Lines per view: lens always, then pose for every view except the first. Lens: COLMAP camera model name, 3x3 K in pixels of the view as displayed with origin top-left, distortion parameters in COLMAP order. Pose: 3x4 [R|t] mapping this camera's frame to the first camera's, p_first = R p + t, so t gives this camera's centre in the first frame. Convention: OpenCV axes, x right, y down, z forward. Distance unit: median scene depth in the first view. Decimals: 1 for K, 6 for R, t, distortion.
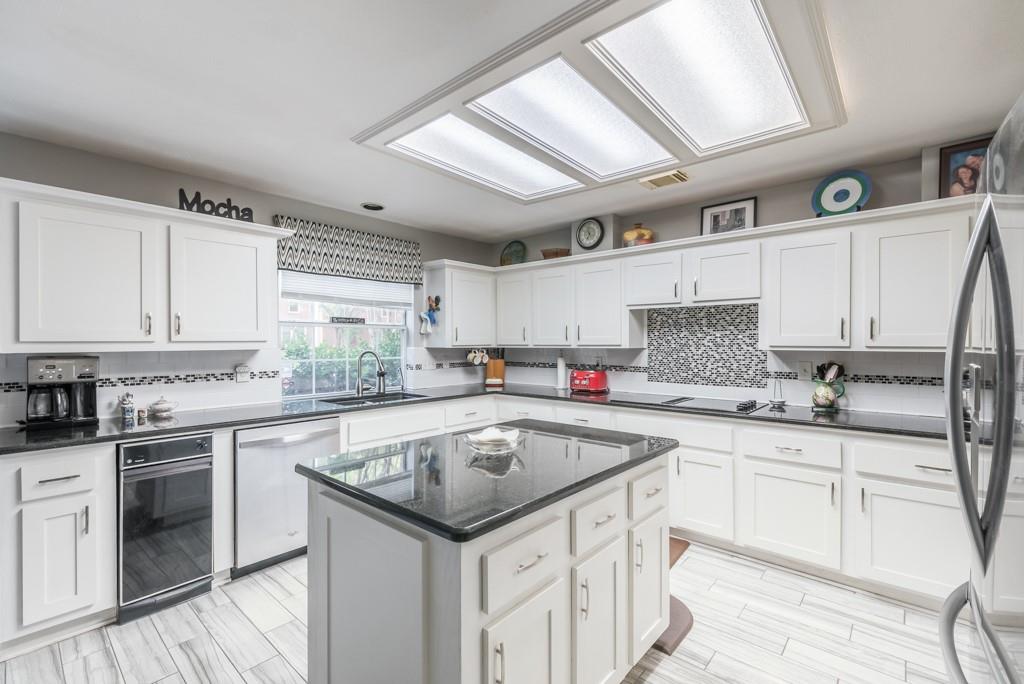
lens RADIAL K [[445.9, 0, 514.2], [0, 445.9, 353.4], [0, 0, 1]] dist [0.000431, -0.000099]
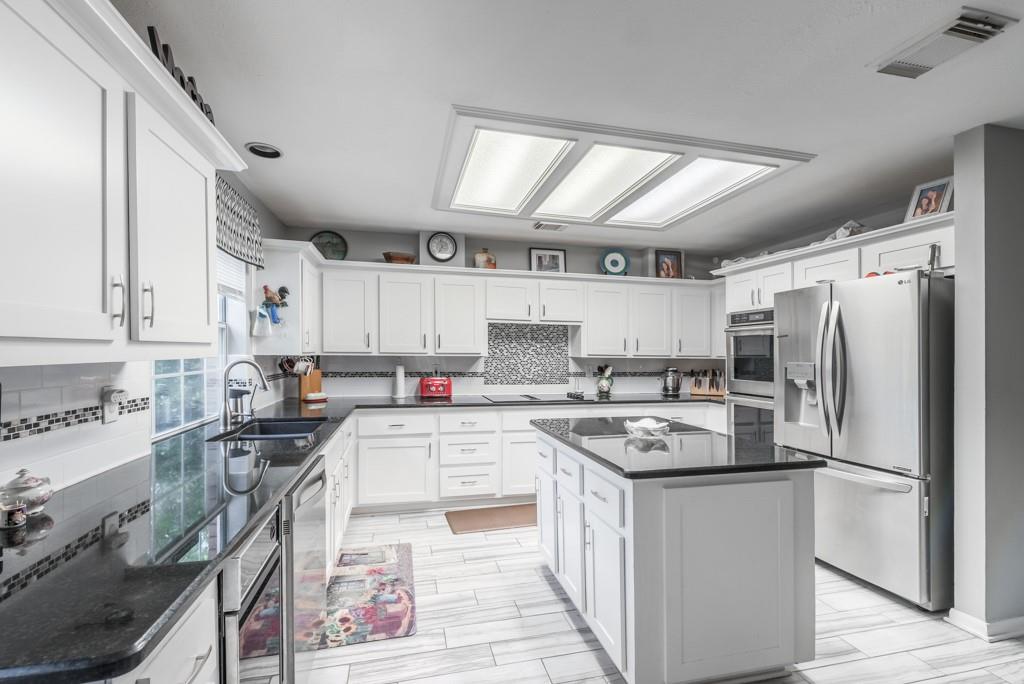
lens RADIAL K [[445.9, 0, 514.2], [0, 445.9, 353.4], [0, 0, 1]] dist [0.000431, -0.000099]
pose [[0.575241, 0.005403, 0.817966, -0.626355], [0.009351, 0.999869, -0.013181, -0.002498], [-0.817931, 0.015231, 0.575115, 0.277183]]
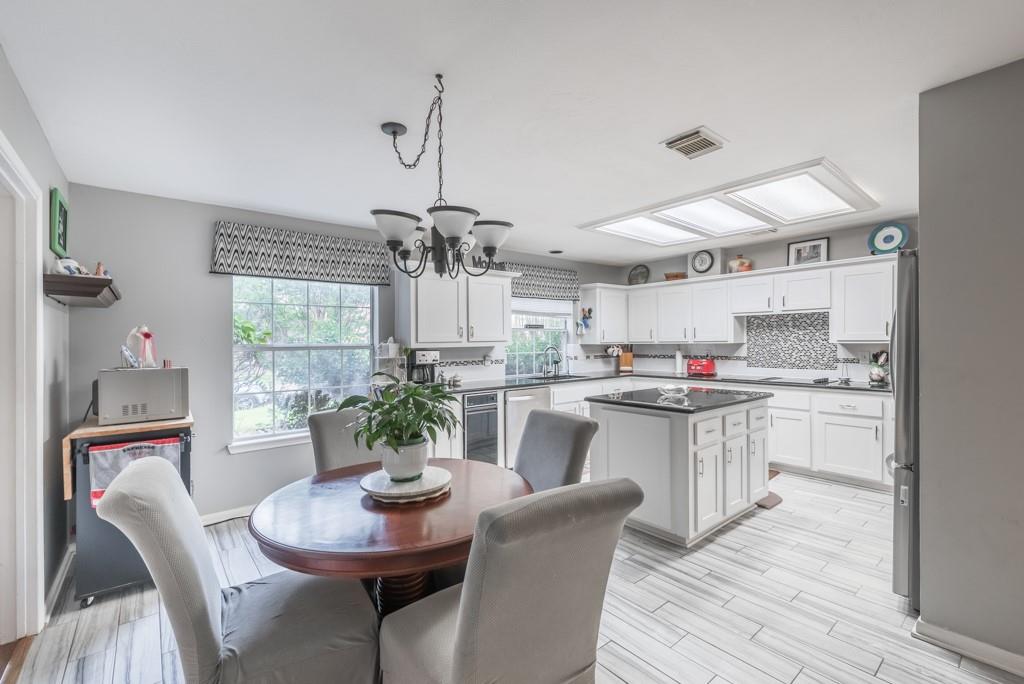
lens RADIAL K [[445.7, 0, 520.6], [0, 445.7, 356.9], [0, 0, 1]] dist [-0.000739, -0.000267]
pose [[0.989485, -0.005388, -0.144538, -0.207104], [0.007078, 0.999912, 0.011178, 0.011088], [0.144465, -0.012084, 0.989436, -0.500467]]
